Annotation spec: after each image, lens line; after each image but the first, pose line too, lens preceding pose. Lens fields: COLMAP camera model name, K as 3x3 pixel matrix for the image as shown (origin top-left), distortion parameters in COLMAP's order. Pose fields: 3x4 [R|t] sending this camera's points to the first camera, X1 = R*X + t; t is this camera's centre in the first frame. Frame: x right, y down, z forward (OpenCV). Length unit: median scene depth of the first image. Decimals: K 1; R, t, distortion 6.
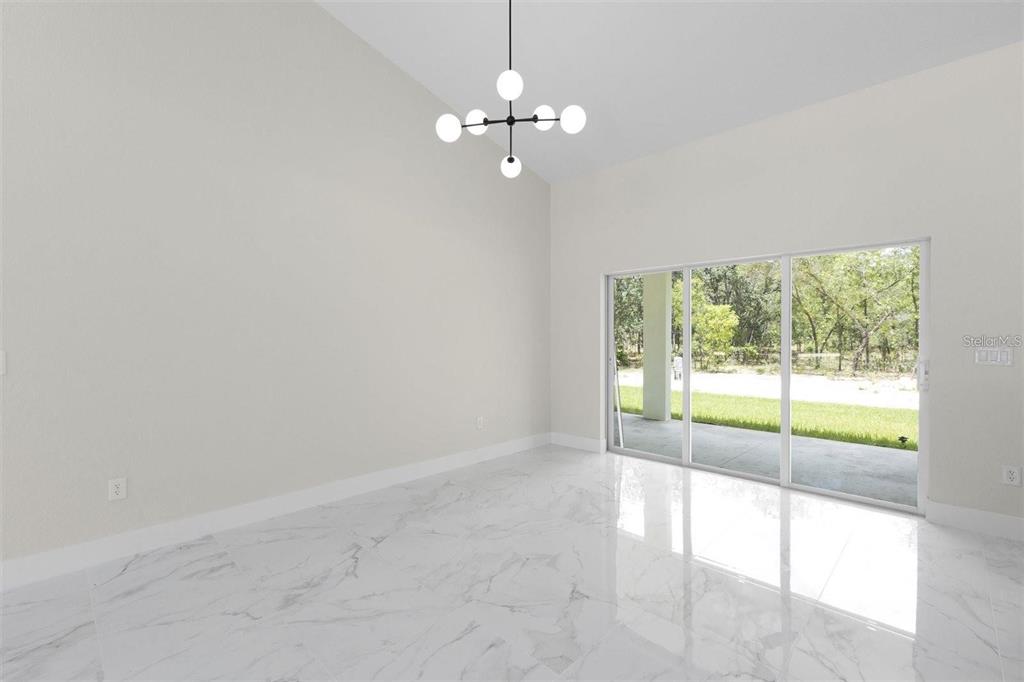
lens RADIAL K [[458.3, 0, 507.2], [0, 458.3, 335.8], [0, 0, 1]] dist [0.004807, 0.000804]
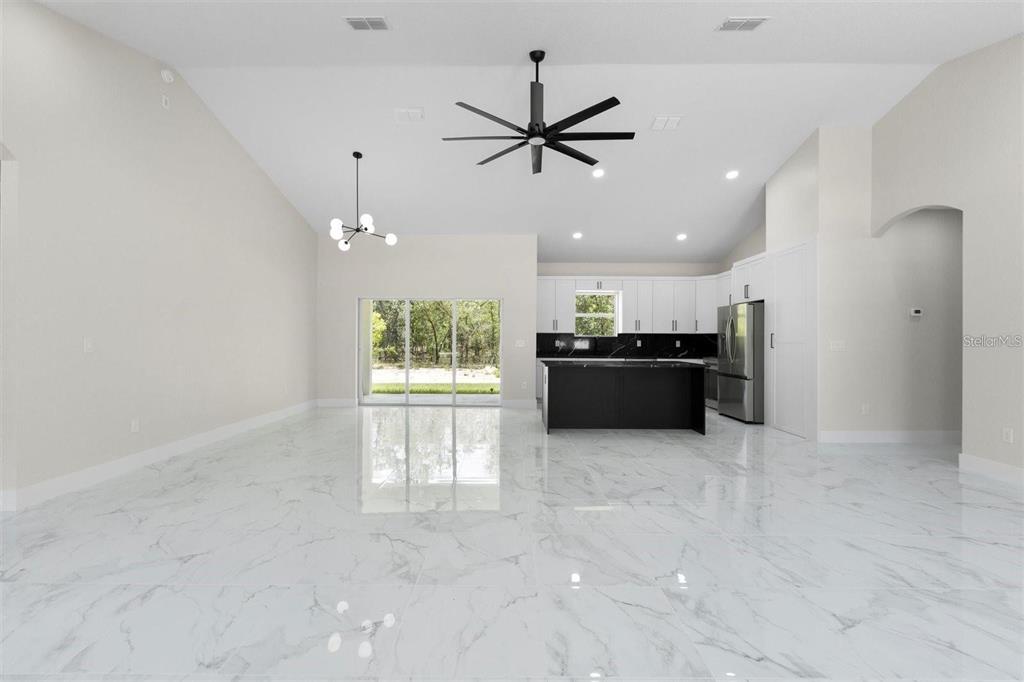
lens RADIAL K [[458.3, 0, 516.2], [0, 458.3, 343.6], [0, 0, 1]] dist [0.004807, 0.000804]
pose [[0.709483, 0.000347, 0.704722, -0.111569], [-0.007433, 0.999948, 0.006992, 0.002750], [-0.704683, -0.010199, 0.709449, -0.115341]]
